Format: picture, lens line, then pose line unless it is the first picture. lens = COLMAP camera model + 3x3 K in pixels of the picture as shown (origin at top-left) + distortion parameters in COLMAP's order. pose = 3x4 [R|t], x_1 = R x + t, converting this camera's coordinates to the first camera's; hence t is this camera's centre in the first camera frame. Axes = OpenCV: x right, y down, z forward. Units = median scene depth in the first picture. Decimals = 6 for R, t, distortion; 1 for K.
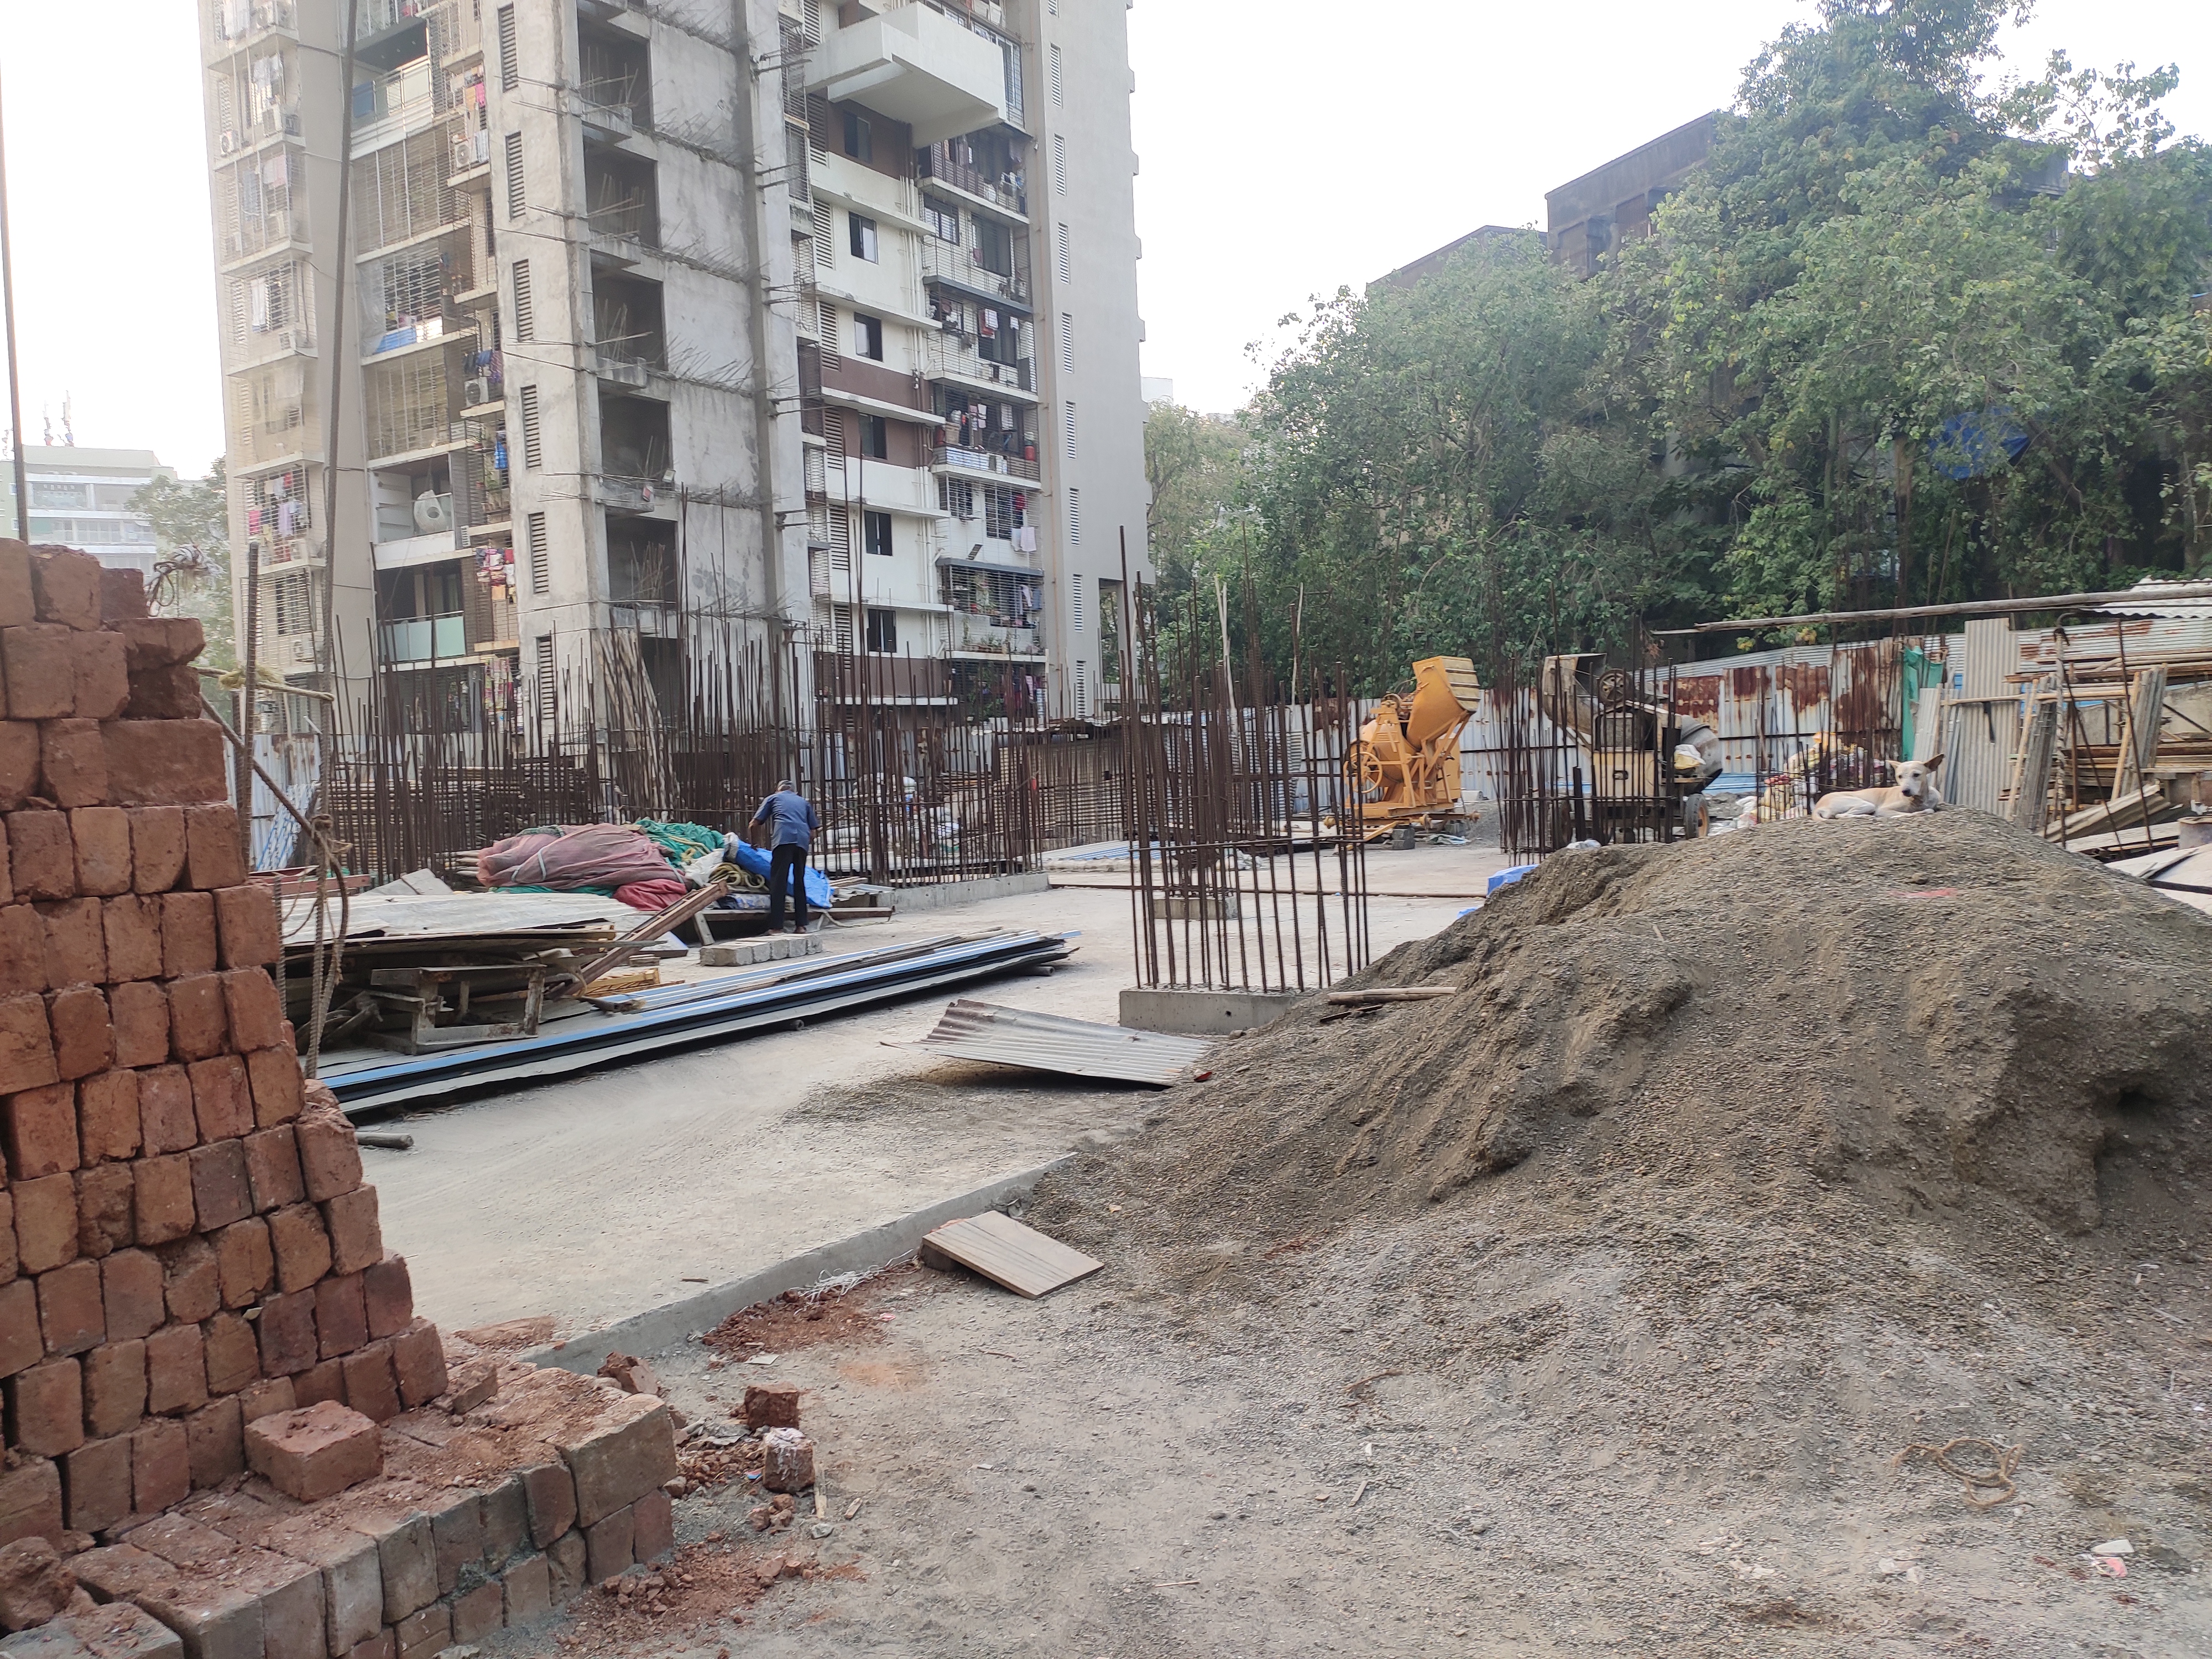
lens RADIAL K [[1604.7, 0, 1106.0], [0, 1604.7, 829.5], [0, 0, 1]] dist [0.011879, -0.001638]
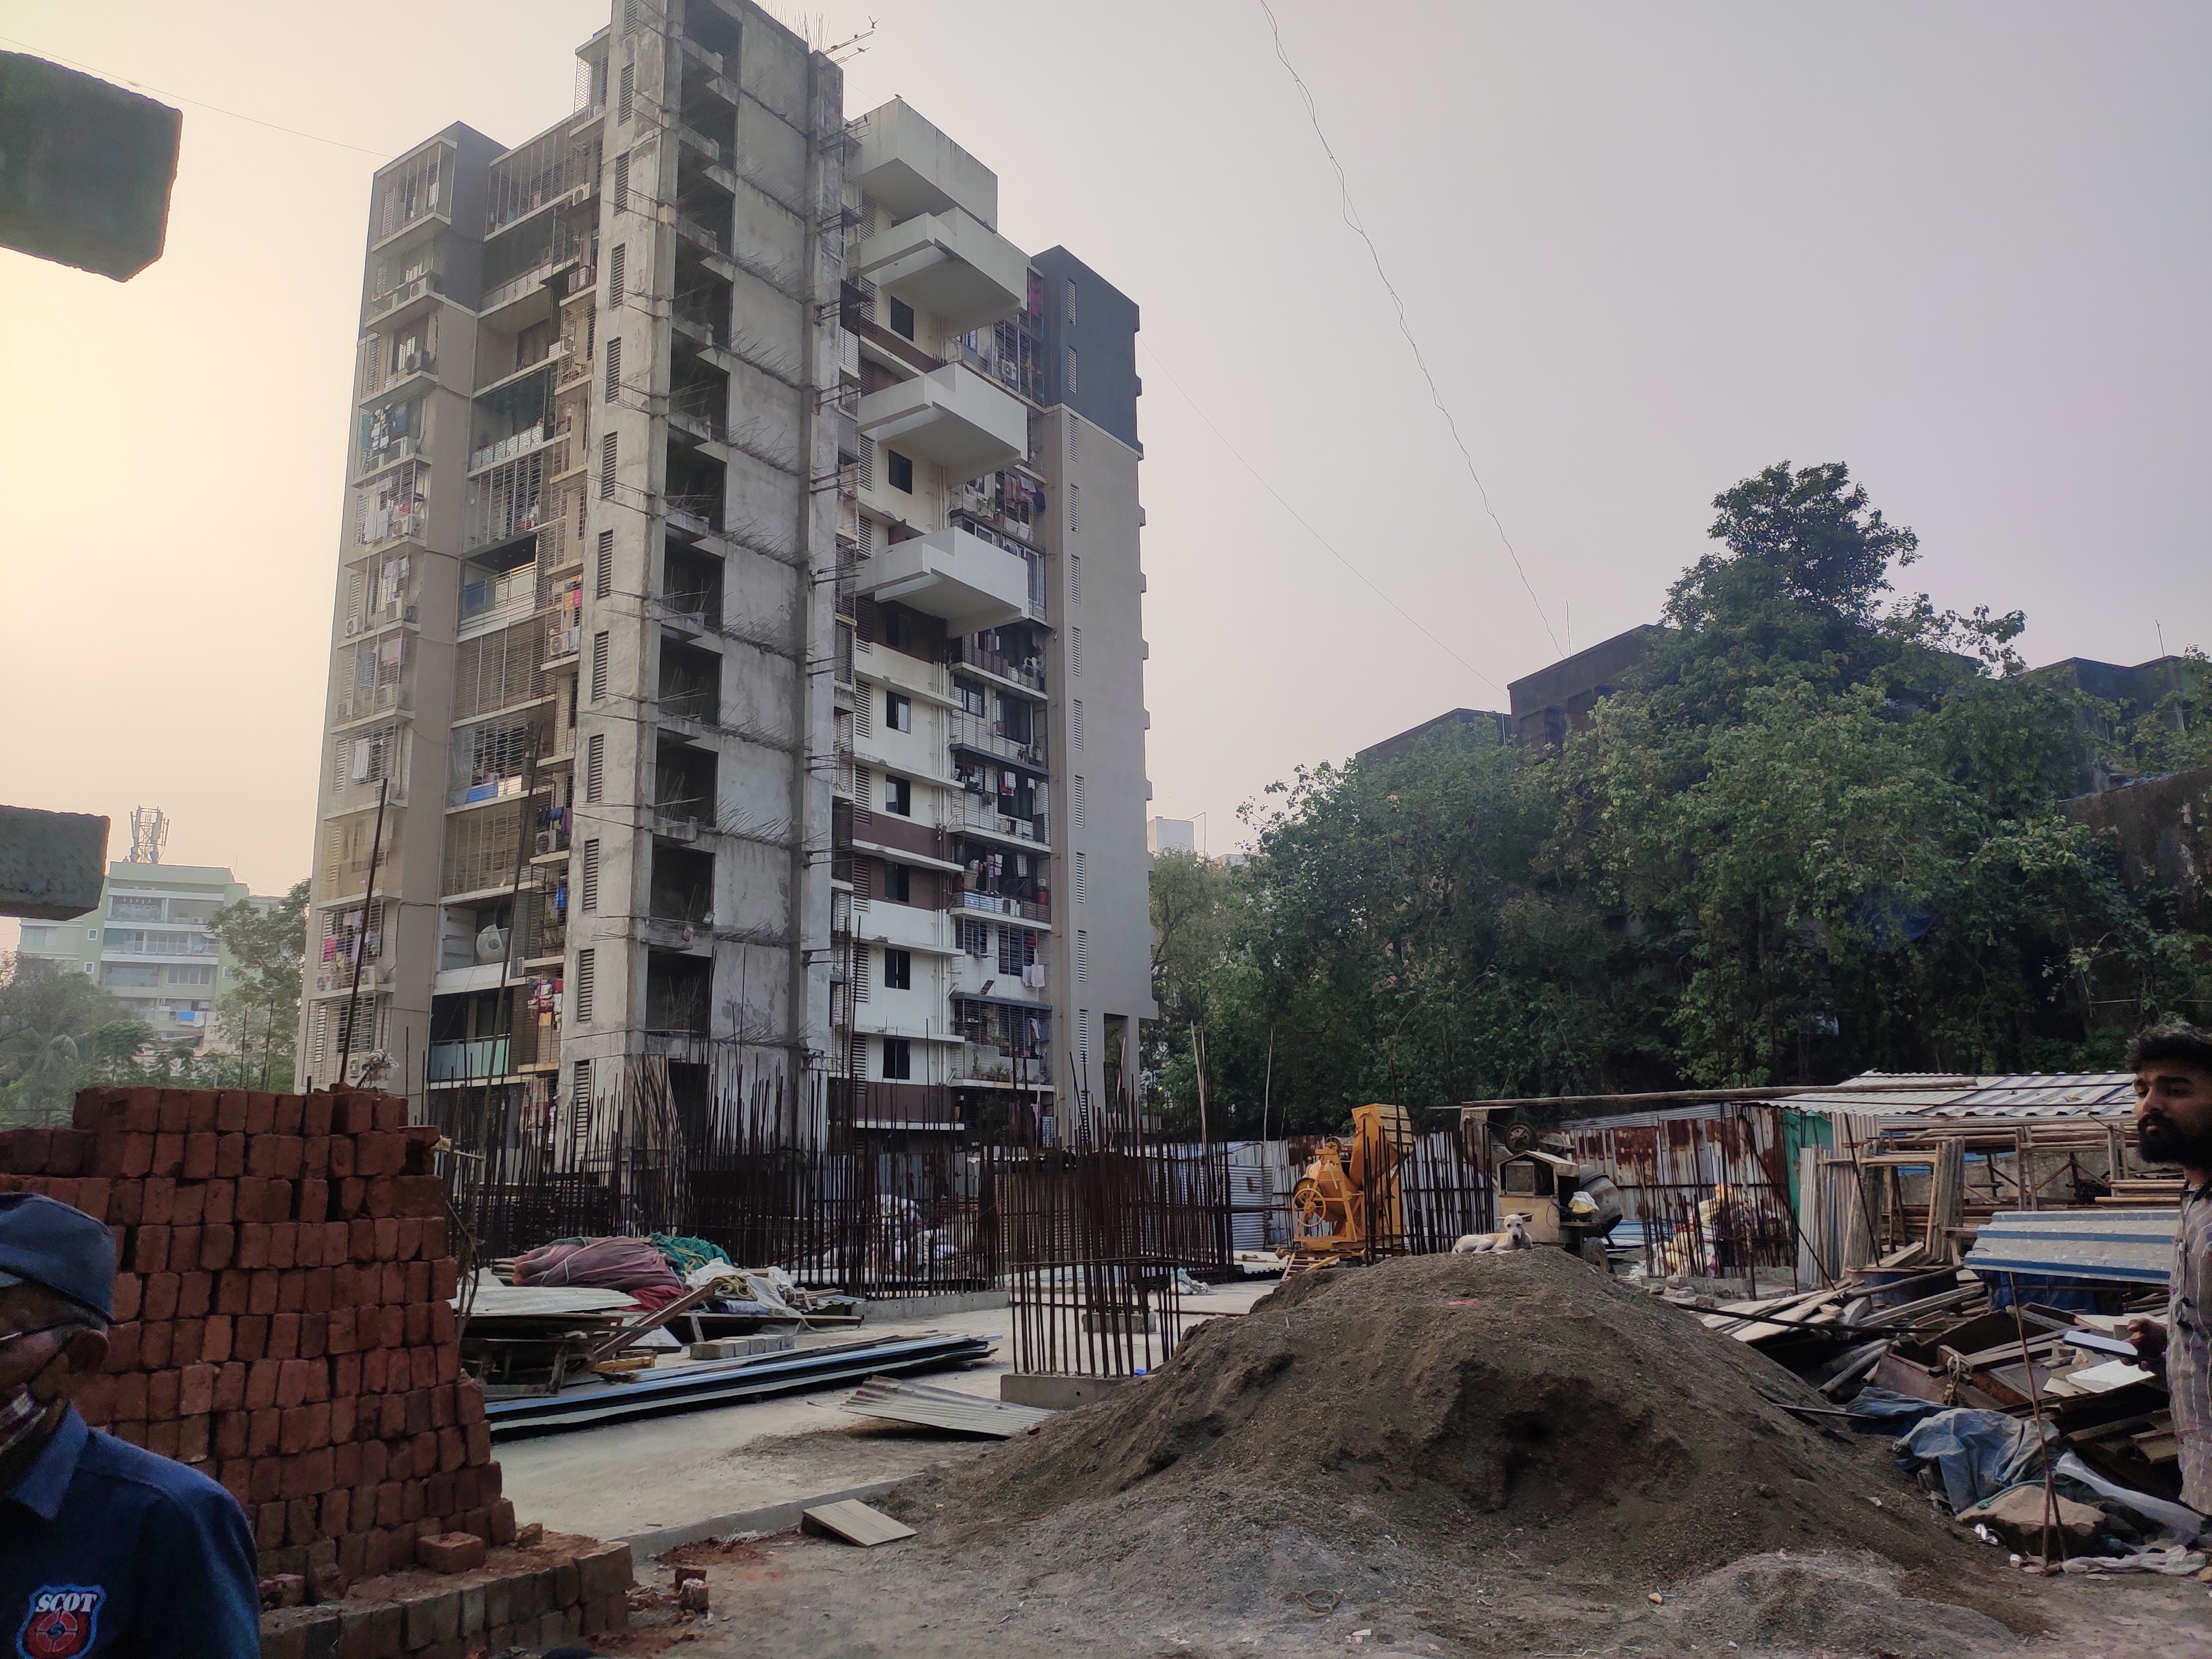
lens RADIAL K [[1636.3, 0, 1103.7], [0, 1636.3, 863.3], [0, 0, 1]] dist [0.032003, 0.001642]
pose [[0.999354, 0.022942, -0.027655, 0.033839], [-0.028791, 0.971743, -0.234278, 0.001635], [0.021498, 0.234923, 0.971776, -0.112947]]
